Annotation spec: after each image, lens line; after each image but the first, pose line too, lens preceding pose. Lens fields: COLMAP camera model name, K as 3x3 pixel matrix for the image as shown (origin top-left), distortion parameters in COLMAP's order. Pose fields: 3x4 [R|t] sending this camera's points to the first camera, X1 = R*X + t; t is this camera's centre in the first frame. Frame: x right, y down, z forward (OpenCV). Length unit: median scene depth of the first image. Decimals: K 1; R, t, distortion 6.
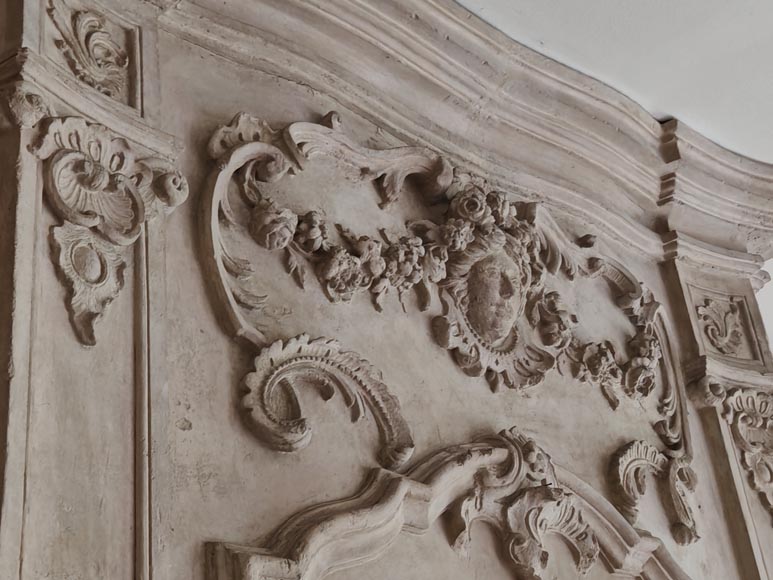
lens RADIAL K [[1182.6, 0, 386.5], [0, 1182.6, 290.0], [0, 0, 1]] dist [0.056349, -0.133478]
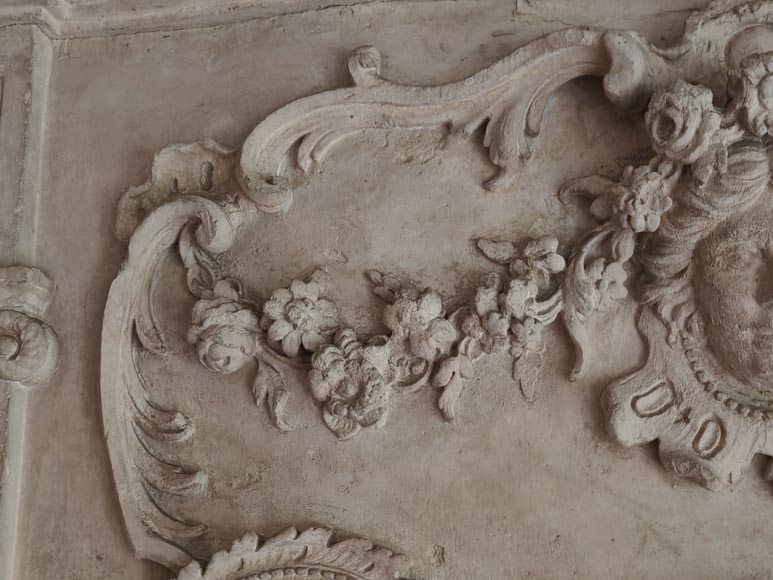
lens RADIAL K [[1182.6, 0, 386.5], [0, 1182.6, 290.0], [0, 0, 1]] dist [0.056349, -0.133478]
pose [[0.606981, -0.079173, -0.790762, 0.380105], [0.331025, 0.929786, 0.160999, -0.125474], [0.722493, -0.359485, 0.590571, 0.615215]]
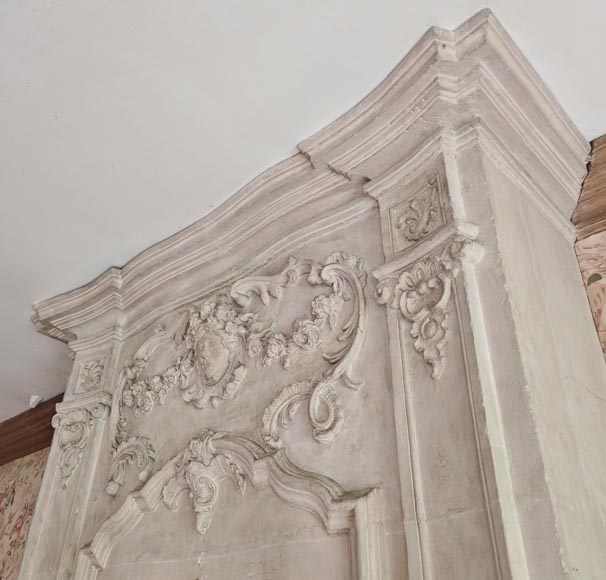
lens RADIAL K [[597.7, 0, 268.8], [0, 597.7, 281.6], [0, 0, 1]] dist [0.015261, 0.004821]
pose [[0.054979, -0.467040, -0.882525, 1.015324], [0.440036, 0.804735, -0.398460, 0.336551], [0.896296, -0.366436, 0.249758, 0.898642]]
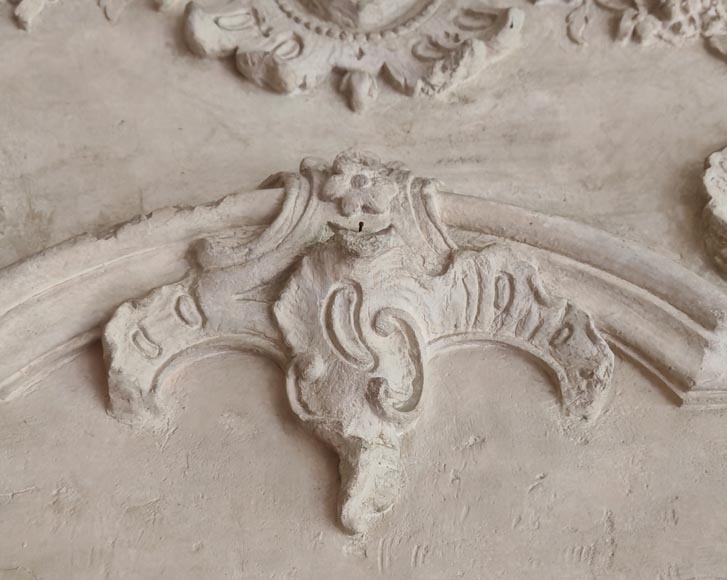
lens RADIAL K [[1213.0, 0, 396.3], [0, 1213.0, 290.0], [0, 0, 1]] dist [0.044759, -0.077706]
pose [[0.763535, -0.317851, -0.562126, 0.352936], [0.265748, 0.948010, -0.175083, 0.243207], [0.588552, -0.015702, 0.808307, 0.599672]]
